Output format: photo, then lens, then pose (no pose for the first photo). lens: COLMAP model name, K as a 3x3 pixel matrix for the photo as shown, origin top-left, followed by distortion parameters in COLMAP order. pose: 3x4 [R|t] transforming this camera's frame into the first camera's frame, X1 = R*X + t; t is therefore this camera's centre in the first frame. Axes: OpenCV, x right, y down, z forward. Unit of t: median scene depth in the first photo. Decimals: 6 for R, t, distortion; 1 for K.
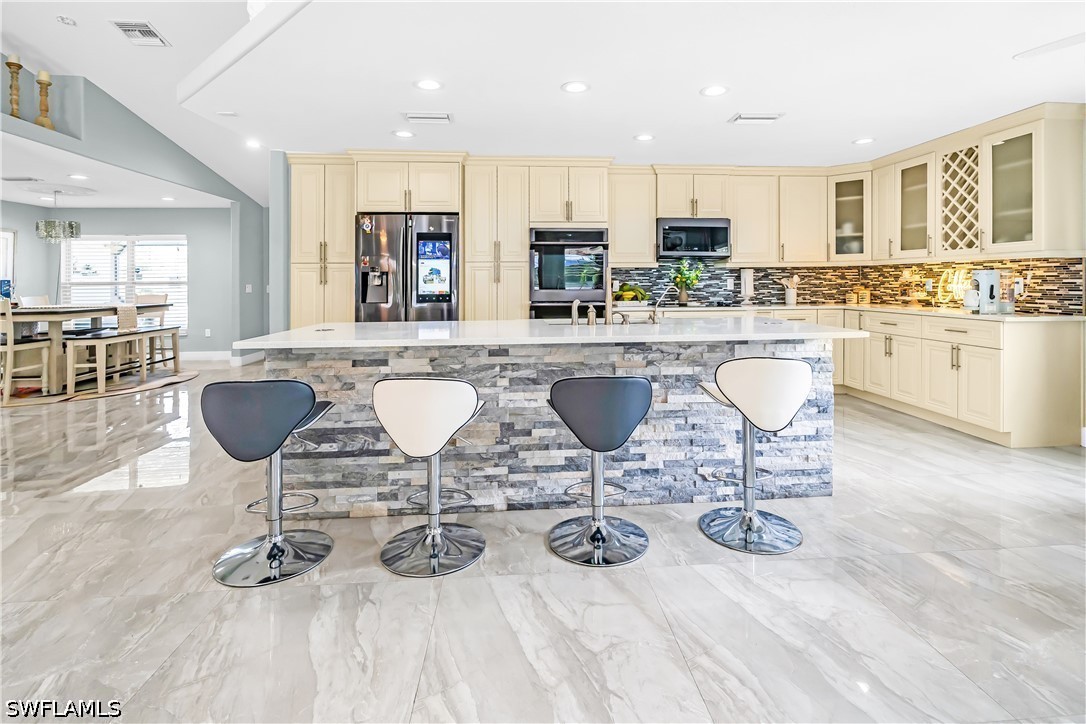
lens RADIAL K [[524.8, 0, 547.2], [0, 524.8, 282.8], [0, 0, 1]] dist [0.001666, 0.000140]
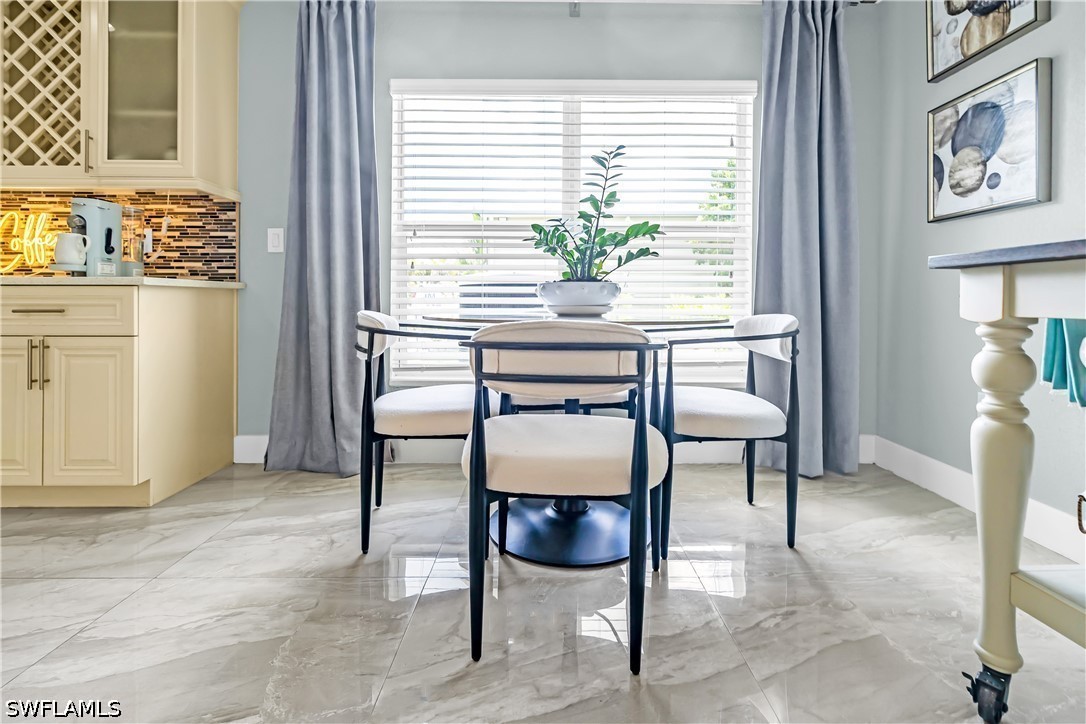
lens RADIAL K [[489.7, 0, 549.0], [0, 489.7, 302.7], [0, 0, 1]] dist [-0.000846, 0.000051]
pose [[0.070622, 0.000214, 0.997503, 0.337778], [-0.002380, 0.999997, -0.000046, 0.079872], [-0.997500, -0.002371, 0.070622, 0.467874]]
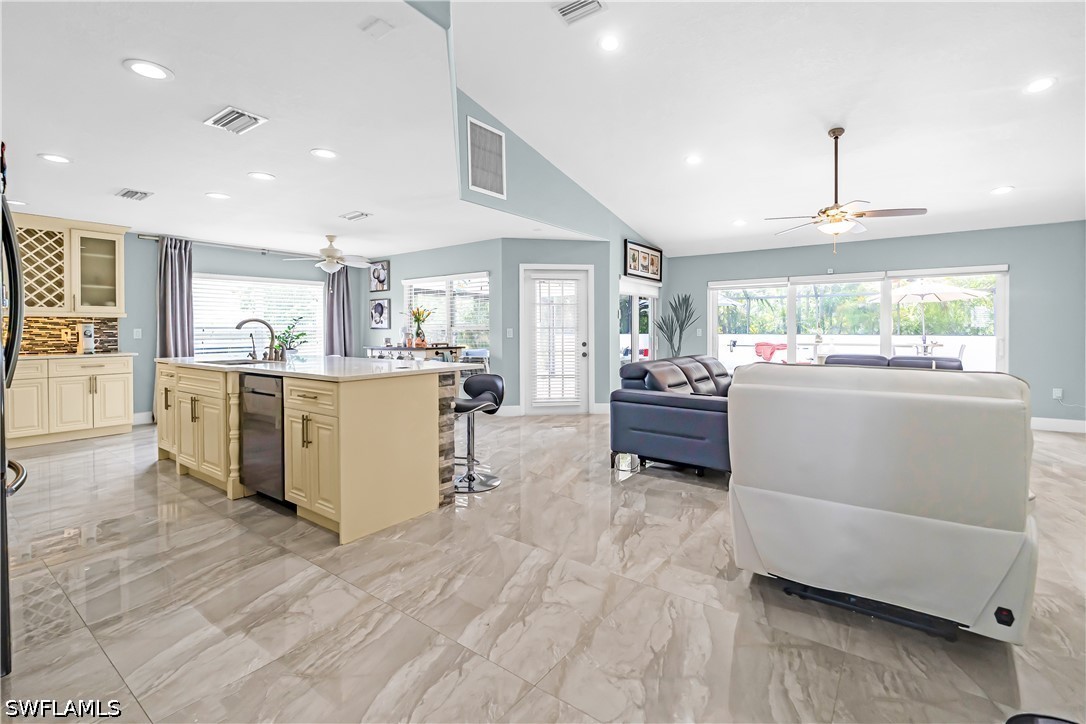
lens RADIAL K [[495.0, 0, 538.7], [0, 495.0, 333.2], [0, 0, 1]] dist [0.001230, 0.000135]
pose [[-0.745610, 0.005166, 0.666362, -0.978858], [0.011406, 0.999922, 0.005011, 0.008827], [-0.666285, 0.011337, -0.745611, 1.153858]]
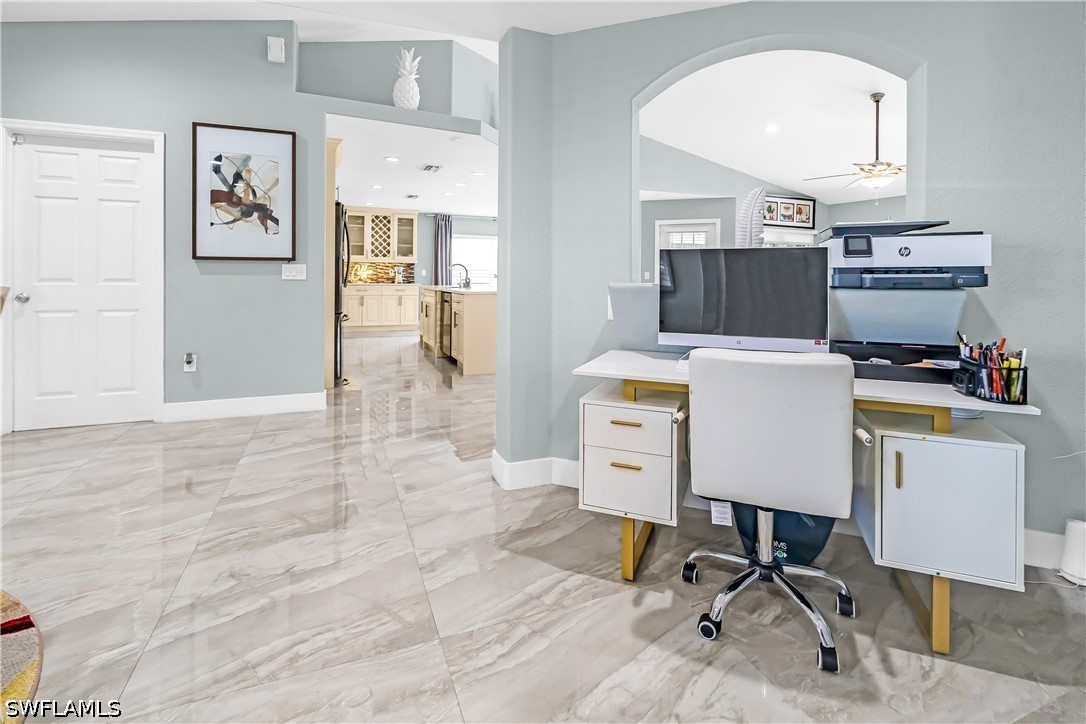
lens RADIAL K [[502.0, 0, 543.9], [0, 502.0, 278.2], [0, 0, 1]] dist [-0.000599, -0.000208]
pose [[-0.308407, -0.000098, 0.951255, -1.681439], [-0.005361, 0.999984, -0.001635, 0.032304], [-0.951239, -0.005604, -0.308403, 1.052294]]
